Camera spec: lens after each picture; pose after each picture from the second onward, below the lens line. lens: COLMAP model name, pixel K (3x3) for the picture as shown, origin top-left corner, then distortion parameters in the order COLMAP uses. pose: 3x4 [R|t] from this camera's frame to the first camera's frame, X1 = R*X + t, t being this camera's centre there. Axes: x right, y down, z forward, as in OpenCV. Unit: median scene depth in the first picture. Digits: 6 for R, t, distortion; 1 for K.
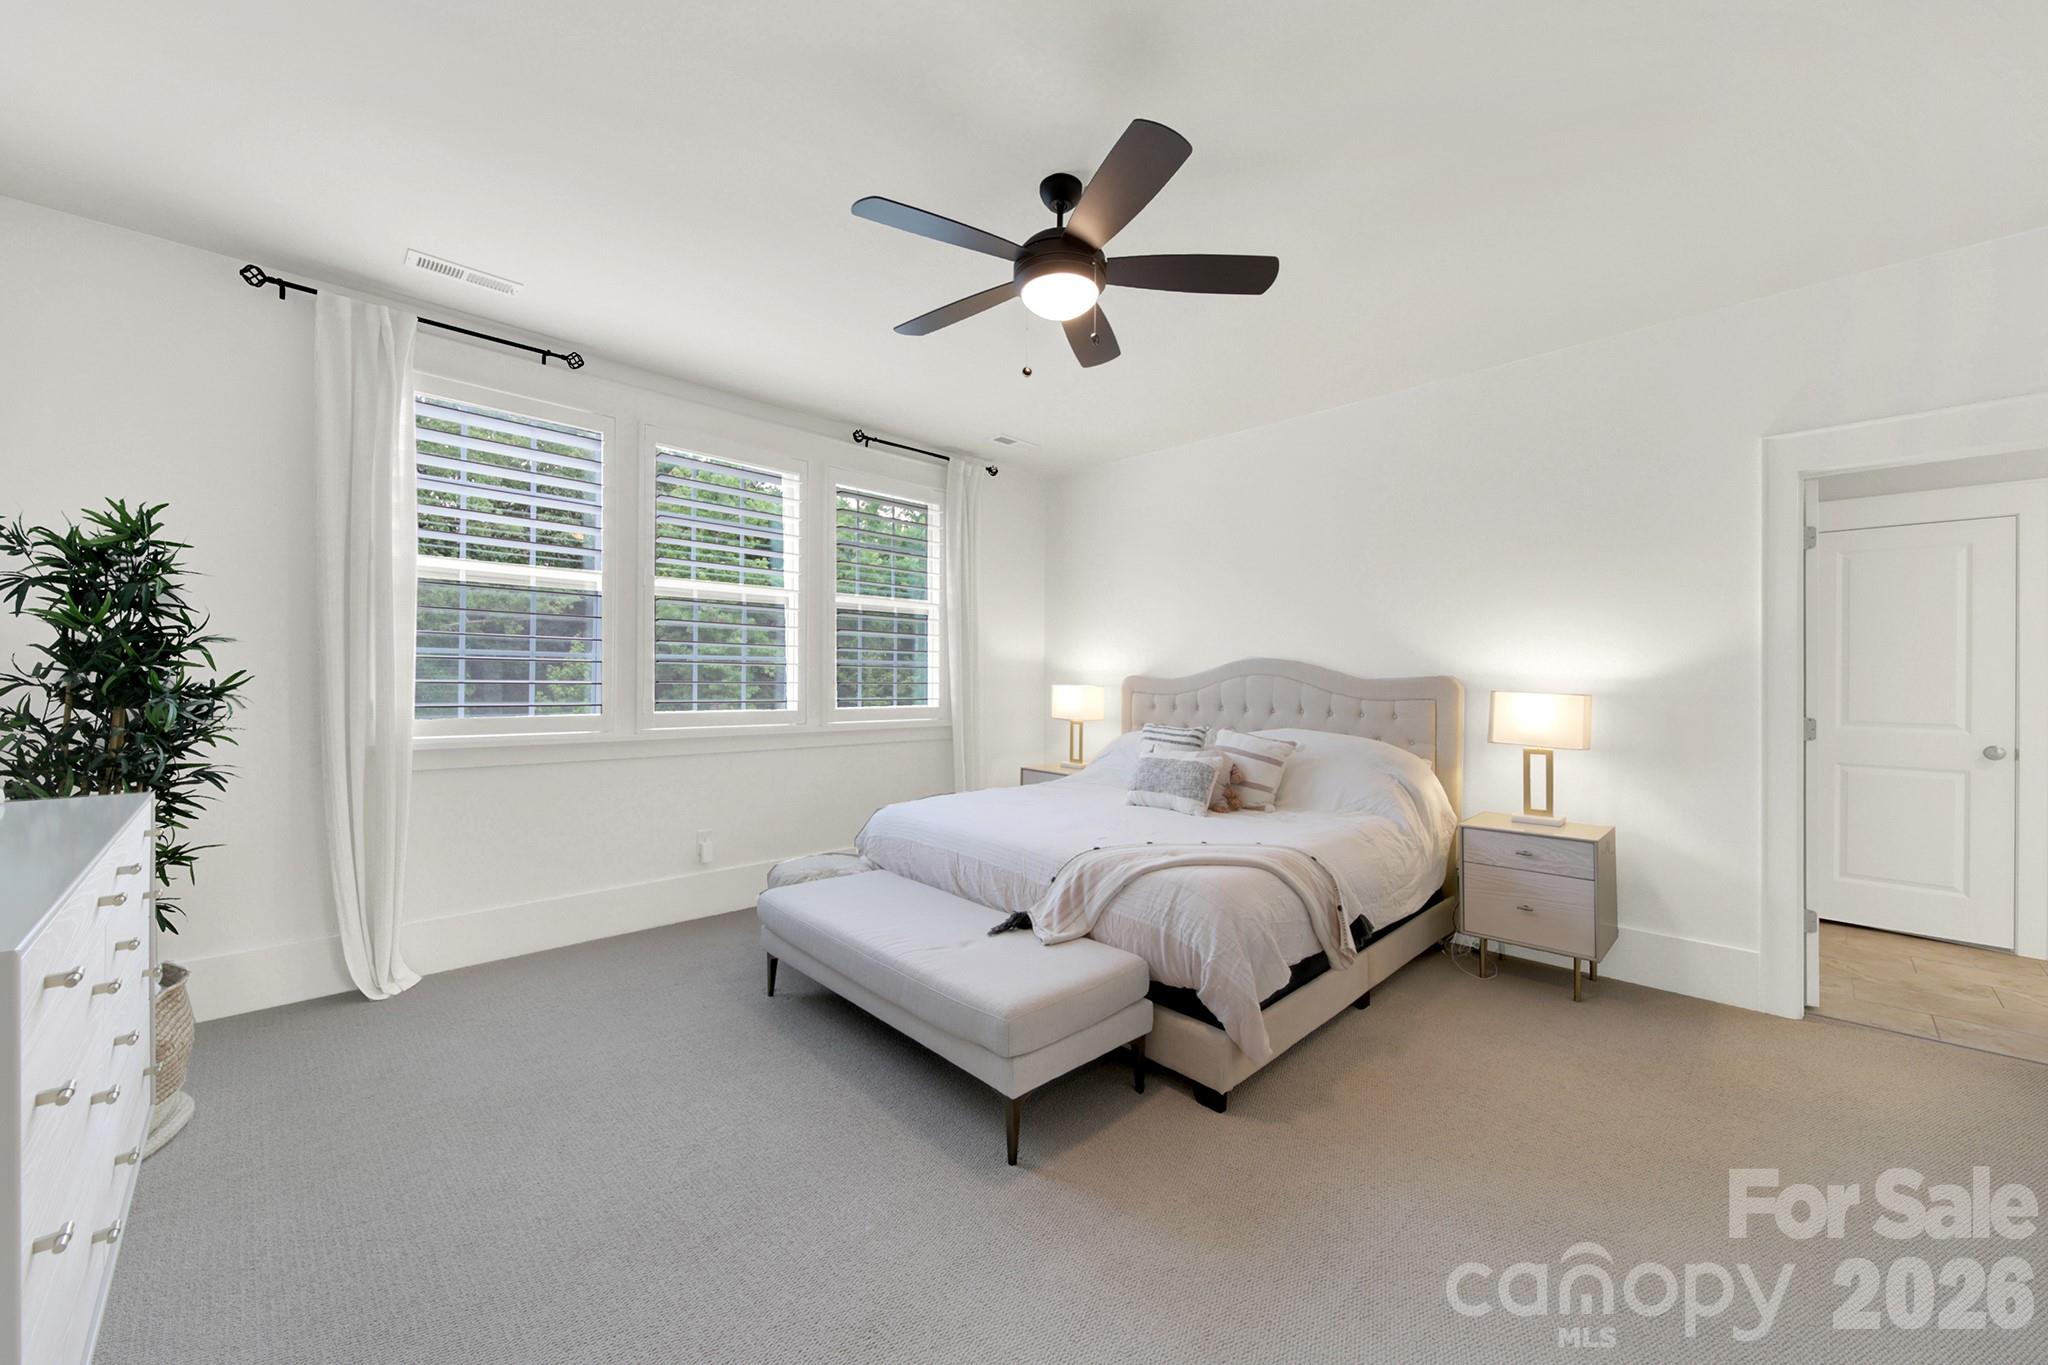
lens RADIAL K [[743.0, 0, 1021.5], [0, 743.0, 678.3], [0, 0, 1]] dist [0.000530, -0.000267]
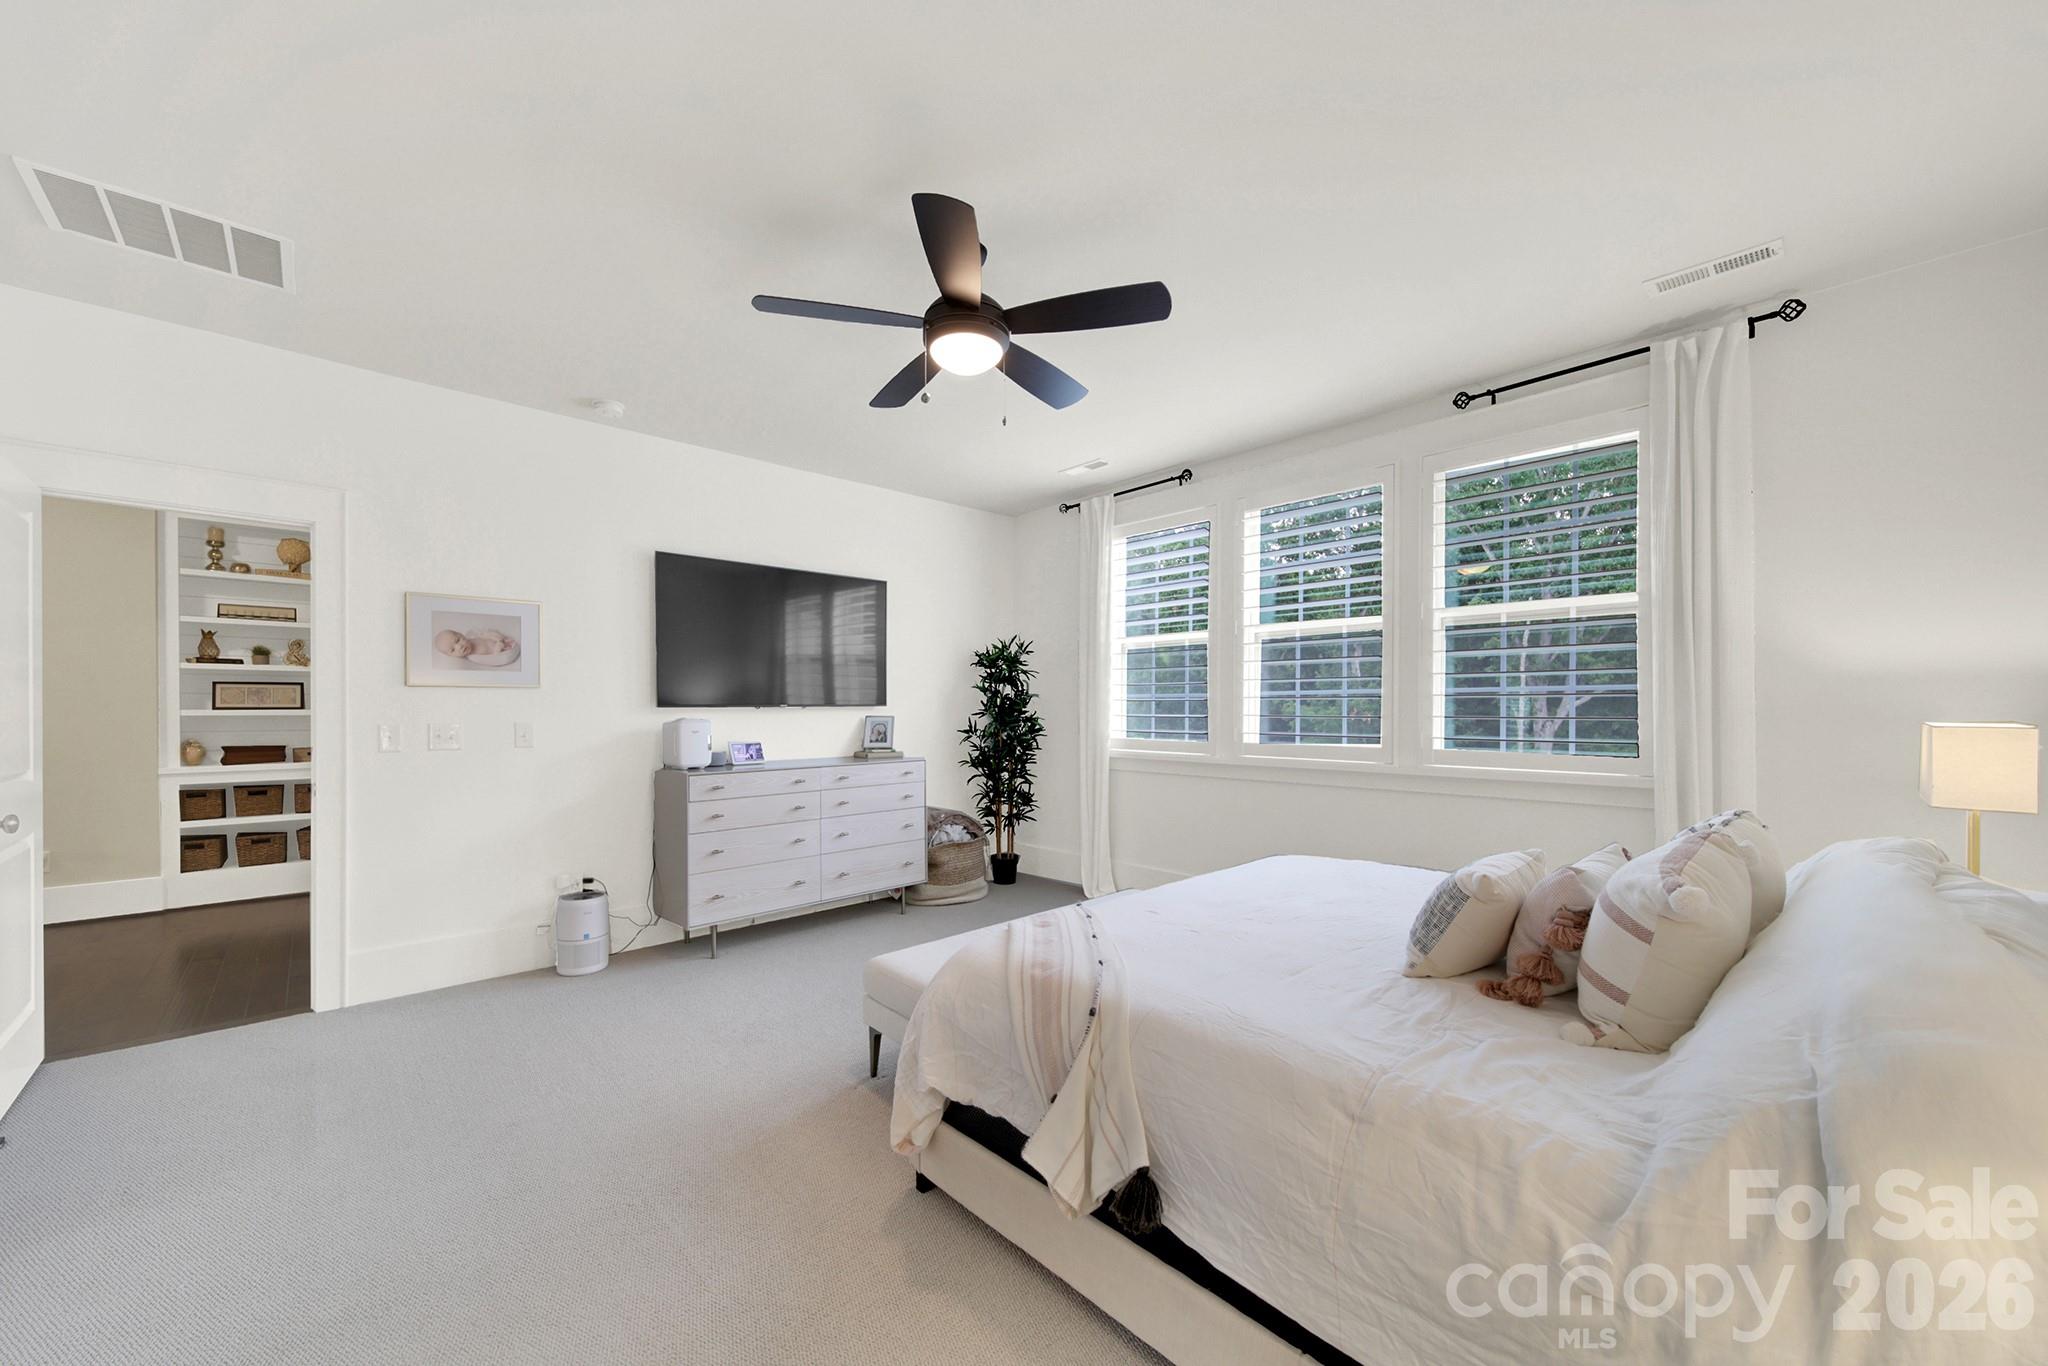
lens RADIAL K [[735.1, 0, 1012.8], [0, 735.1, 717.0], [0, 0, 1]] dist [0.002570, 0.000104]
pose [[-0.005649, -0.000305, -0.999984, 0.679070], [0.002421, 0.999997, -0.000318, 0.006264], [0.999981, -0.002422, -0.005648, 0.653779]]
